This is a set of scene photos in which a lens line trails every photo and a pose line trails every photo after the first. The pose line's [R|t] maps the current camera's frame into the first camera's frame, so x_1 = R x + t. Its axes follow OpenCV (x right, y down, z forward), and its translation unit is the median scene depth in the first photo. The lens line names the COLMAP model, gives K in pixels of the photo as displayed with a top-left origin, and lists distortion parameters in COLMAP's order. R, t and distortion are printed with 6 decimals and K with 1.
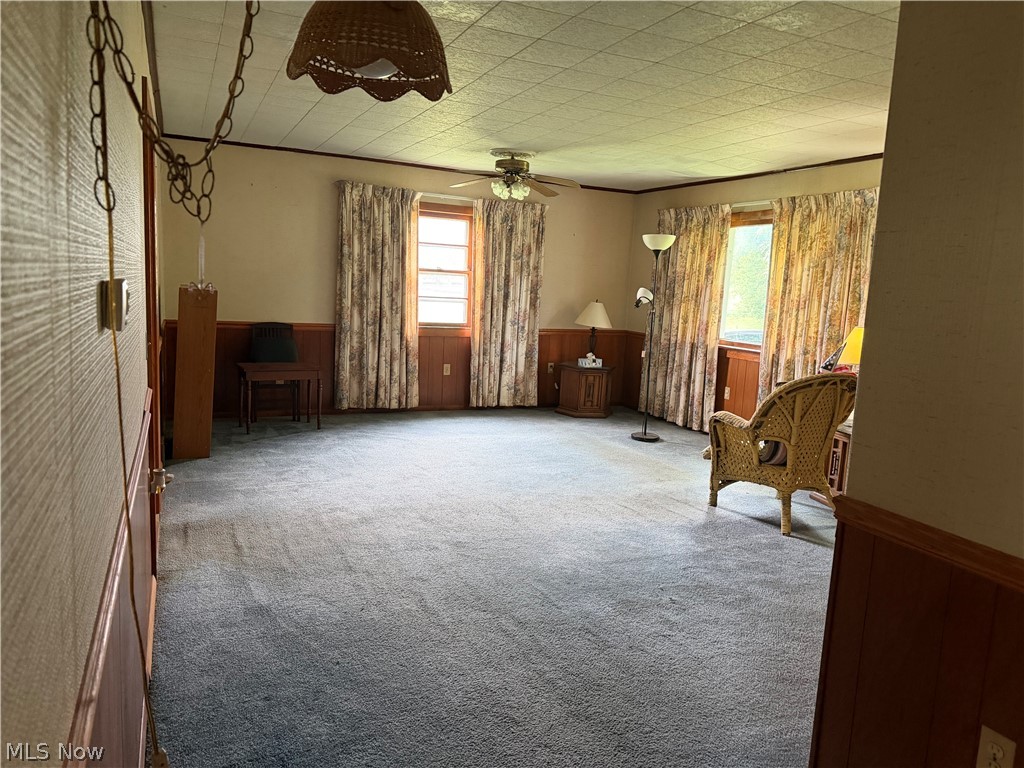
lens RADIAL K [[721.5, 0, 512.4], [0, 721.5, 393.3], [0, 0, 1]] dist [0.033448, -0.041816]
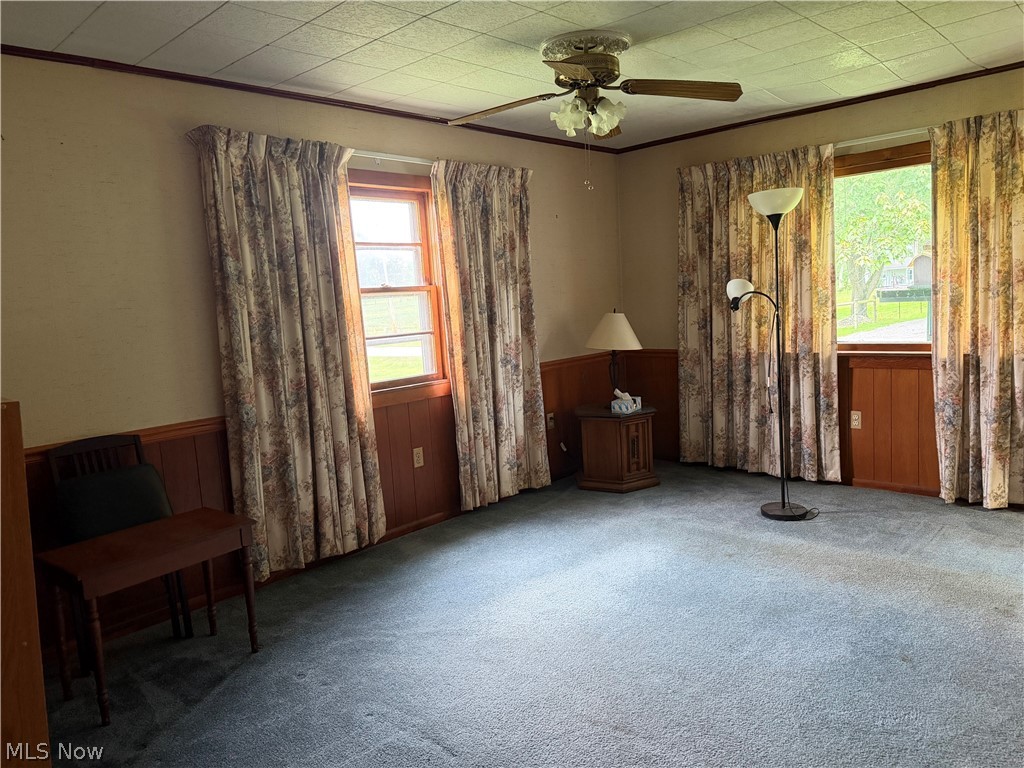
lens RADIAL K [[721.5, 0, 512.6], [0, 721.5, 376.6], [0, 0, 1]] dist [0.033448, -0.041816]
pose [[0.923252, -0.149355, 0.353976, -0.227187], [0.163858, 0.986421, -0.011172, -0.082057], [-0.347501, 0.068316, 0.935188, 0.450896]]
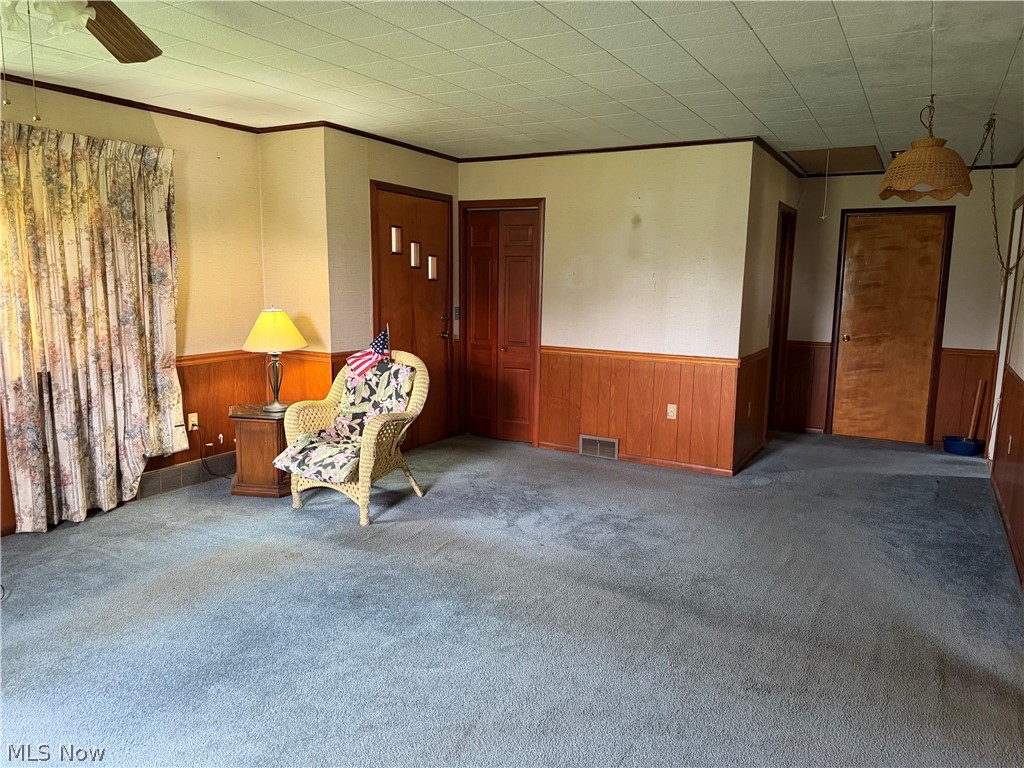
lens RADIAL K [[721.5, 0, 509.0], [0, 721.5, 382.3], [0, 0, 1]] dist [0.033448, -0.041816]
pose [[-0.589540, -0.176428, 0.788236, -0.333642], [0.078370, 0.958757, 0.273209, -0.162629], [-0.803928, 0.222842, -0.551399, 0.881169]]
